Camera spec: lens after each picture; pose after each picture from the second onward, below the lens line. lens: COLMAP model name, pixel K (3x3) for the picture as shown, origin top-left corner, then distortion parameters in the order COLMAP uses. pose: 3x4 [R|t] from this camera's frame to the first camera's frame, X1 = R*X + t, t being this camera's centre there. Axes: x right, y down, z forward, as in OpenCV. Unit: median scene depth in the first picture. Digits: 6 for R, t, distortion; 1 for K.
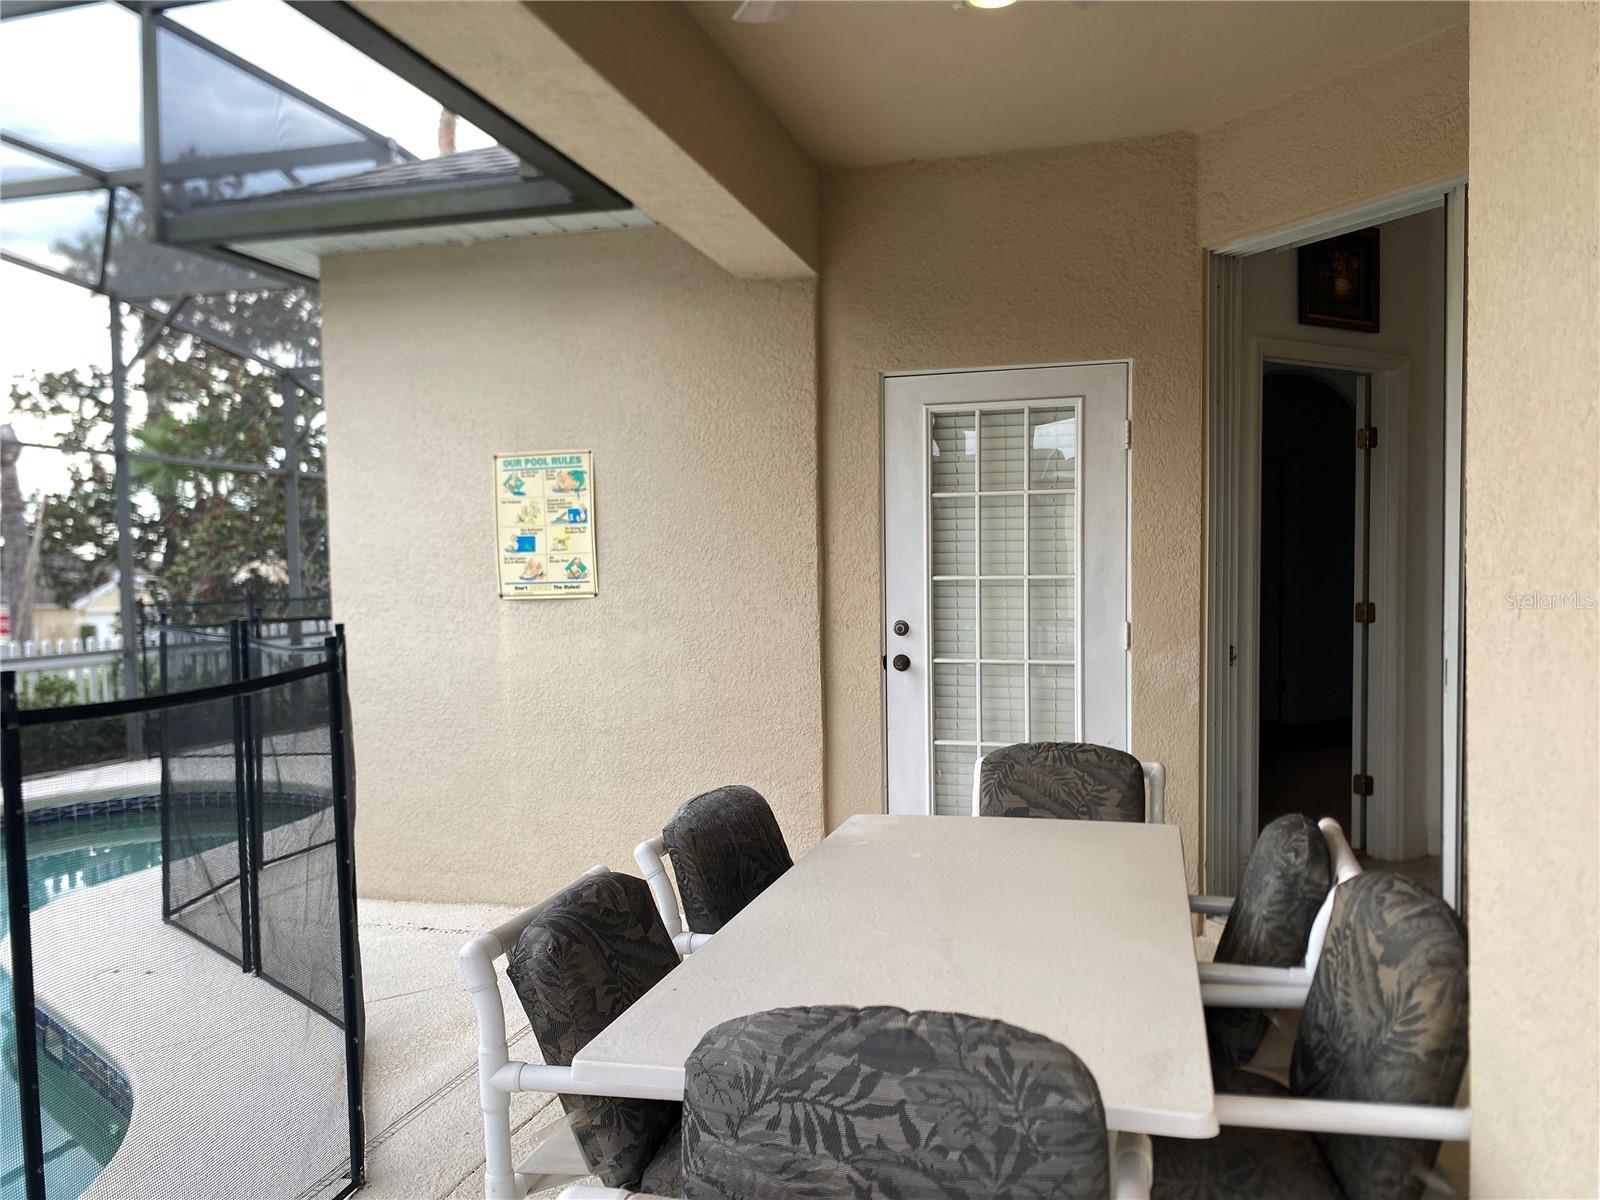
lens RADIAL K [[1216.4, 0, 804.5], [0, 1216.4, 616.9], [0, 0, 1]] dist [0.063381, -0.090711]
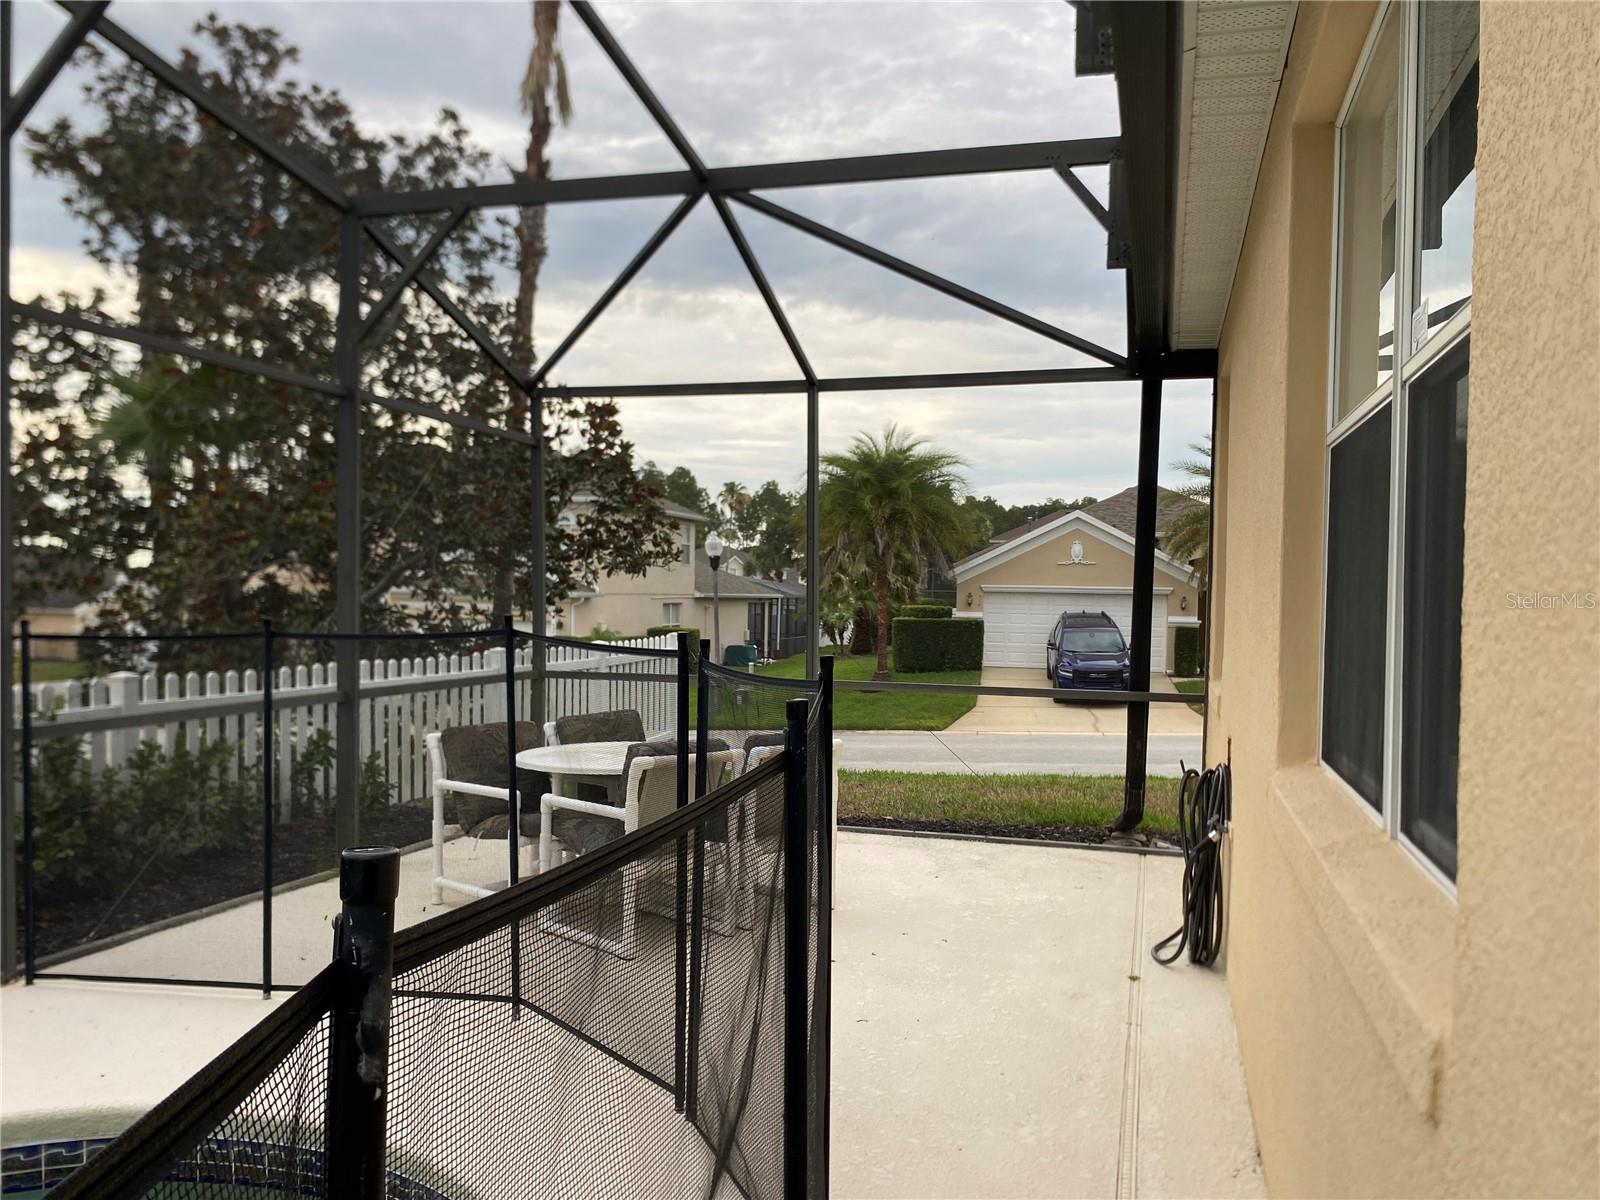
lens RADIAL K [[1216.4, 0, 801.8], [0, 1216.4, 635.4], [0, 0, 1]] dist [0.063381, -0.090711]
pose [[0.999280, 0.036614, -0.009896, -0.127519], [-0.036688, 0.999300, -0.007370, -0.009266], [0.009619, 0.007728, 0.999924, 0.280965]]
